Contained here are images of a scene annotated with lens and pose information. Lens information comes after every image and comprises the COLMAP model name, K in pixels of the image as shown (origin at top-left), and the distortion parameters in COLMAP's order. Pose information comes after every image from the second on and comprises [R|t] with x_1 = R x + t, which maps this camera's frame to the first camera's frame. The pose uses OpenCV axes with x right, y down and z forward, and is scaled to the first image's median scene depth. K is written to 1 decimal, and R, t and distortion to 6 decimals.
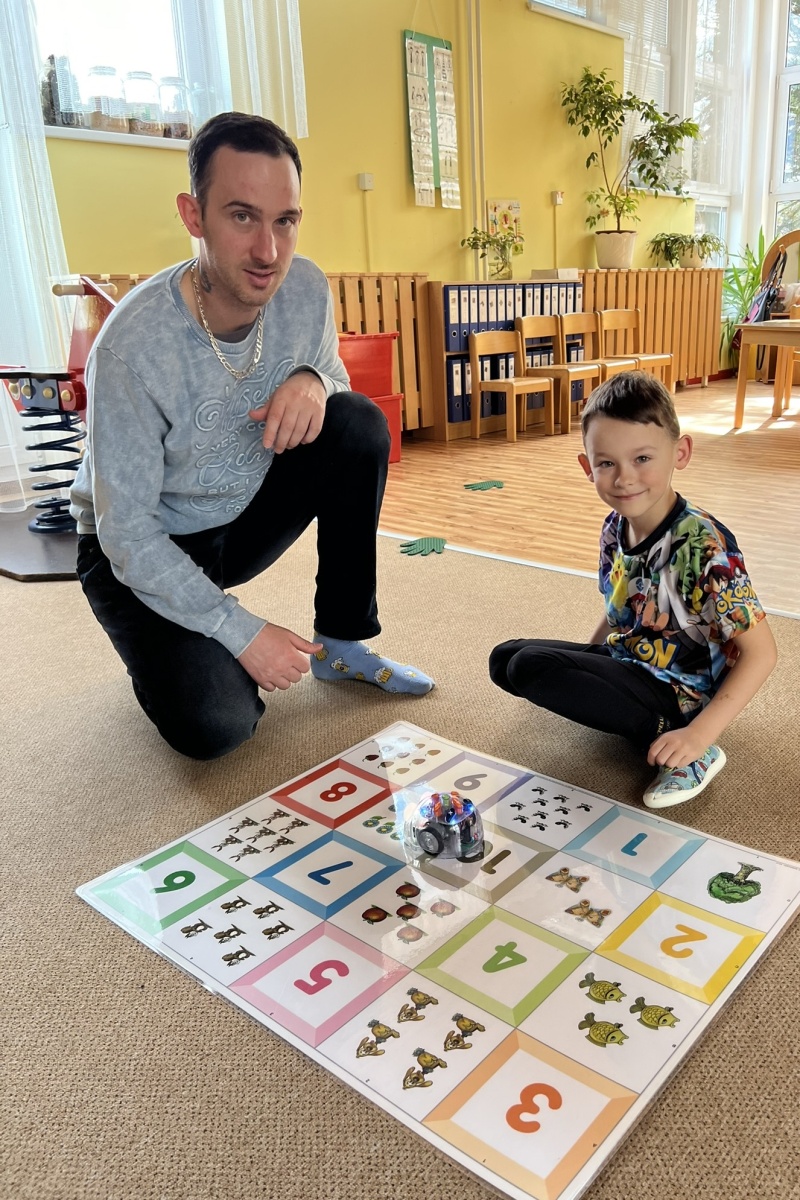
lens RADIAL K [[899.8, 0, 400.0], [0, 899.8, 600.0], [0, 0, 1]] dist [0.000532, 0.005203]
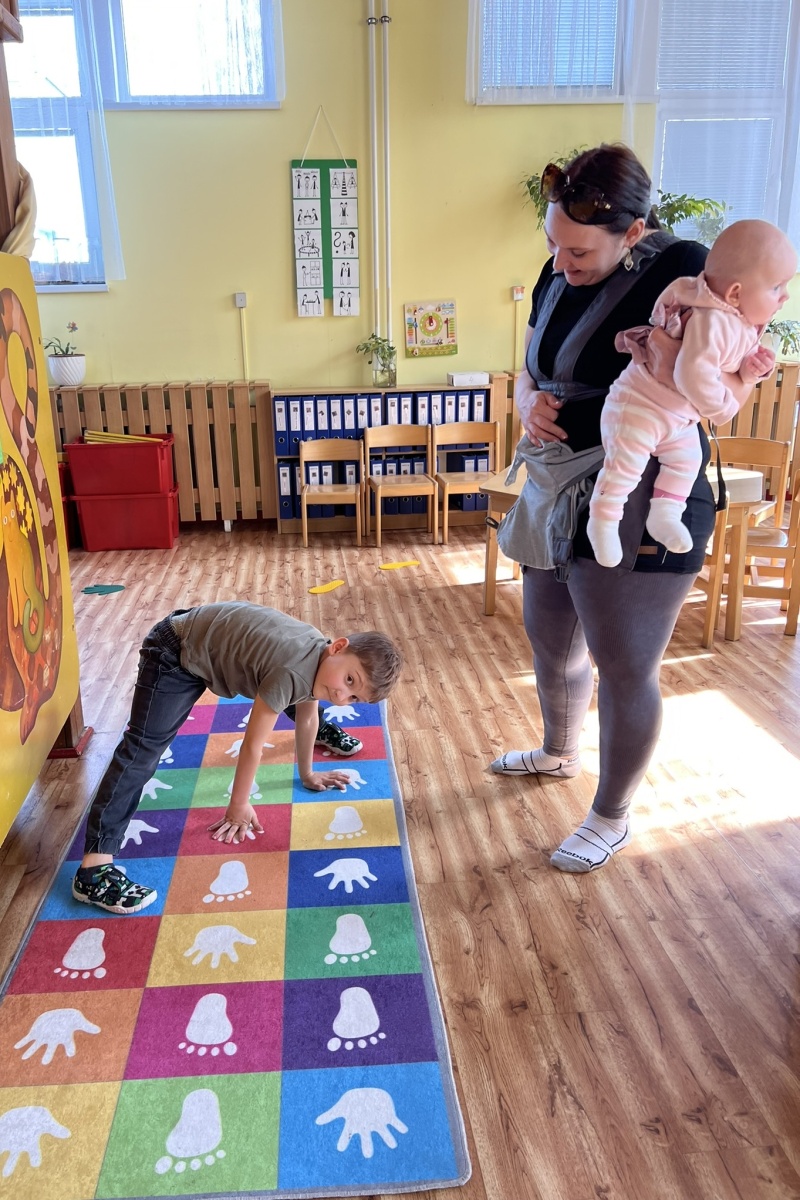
lens RADIAL K [[899.8, 0, 400.0], [0, 899.8, 600.0], [0, 0, 1]] dist [0.000532, 0.005203]
pose [[0.748894, 0.225445, -0.623164, 0.869776], [-0.210654, 0.972566, 0.098693, -0.241257], [0.628317, 0.057361, 0.775839, 0.255750]]
